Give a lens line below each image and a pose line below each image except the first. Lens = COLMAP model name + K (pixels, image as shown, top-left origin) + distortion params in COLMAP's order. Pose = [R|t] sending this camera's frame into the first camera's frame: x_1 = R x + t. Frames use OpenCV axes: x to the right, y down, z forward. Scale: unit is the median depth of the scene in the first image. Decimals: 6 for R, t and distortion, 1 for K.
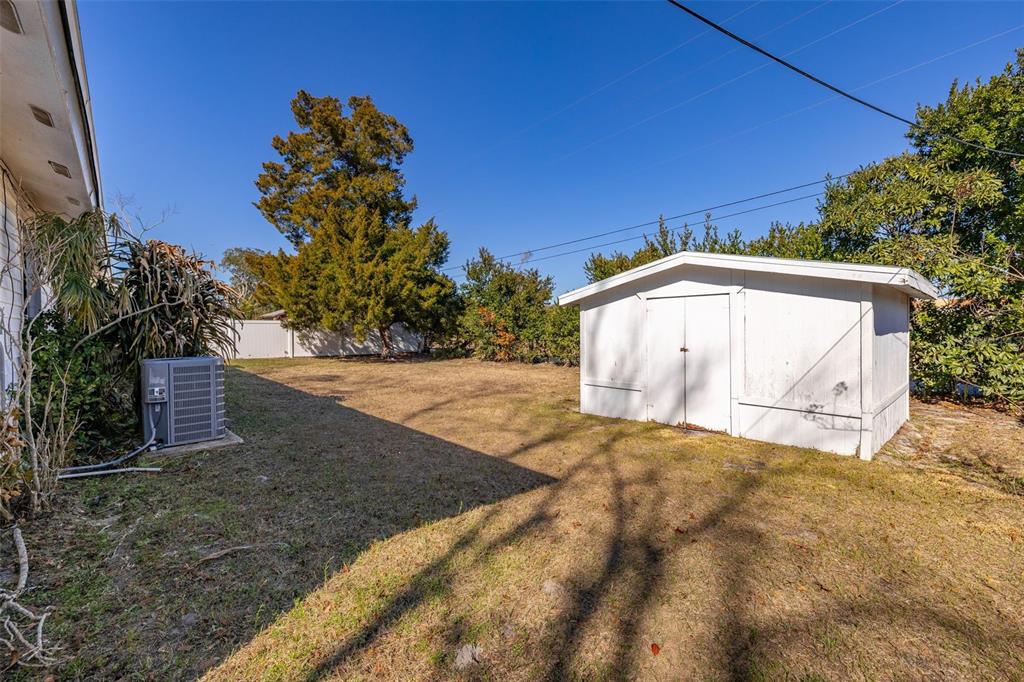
lens RADIAL K [[431.3, 0, 512.6], [0, 431.3, 337.6], [0, 0, 1]] dist [0.003574, 0.000555]
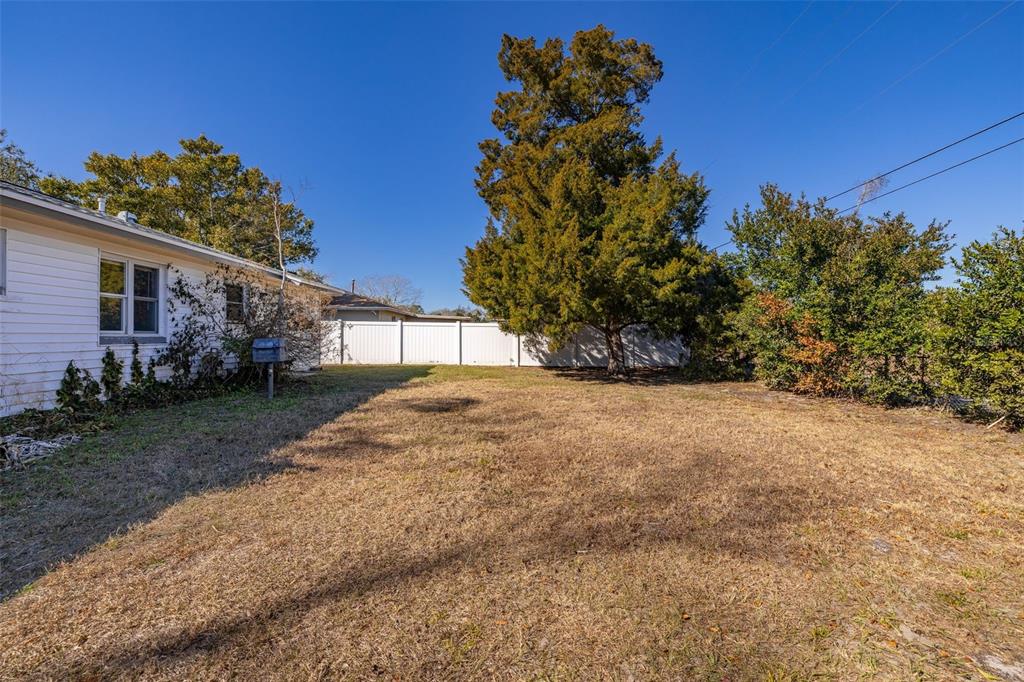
lens RADIAL K [[436.8, 0, 509.4], [0, 436.8, 333.5], [0, 0, 1]] dist [0.000085, 0.000052]
pose [[0.770649, 0.002311, -0.637255, 0.032720], [-0.021406, 0.999523, -0.022262, 0.000941], [0.636900, 0.030798, 0.770331, 0.367313]]
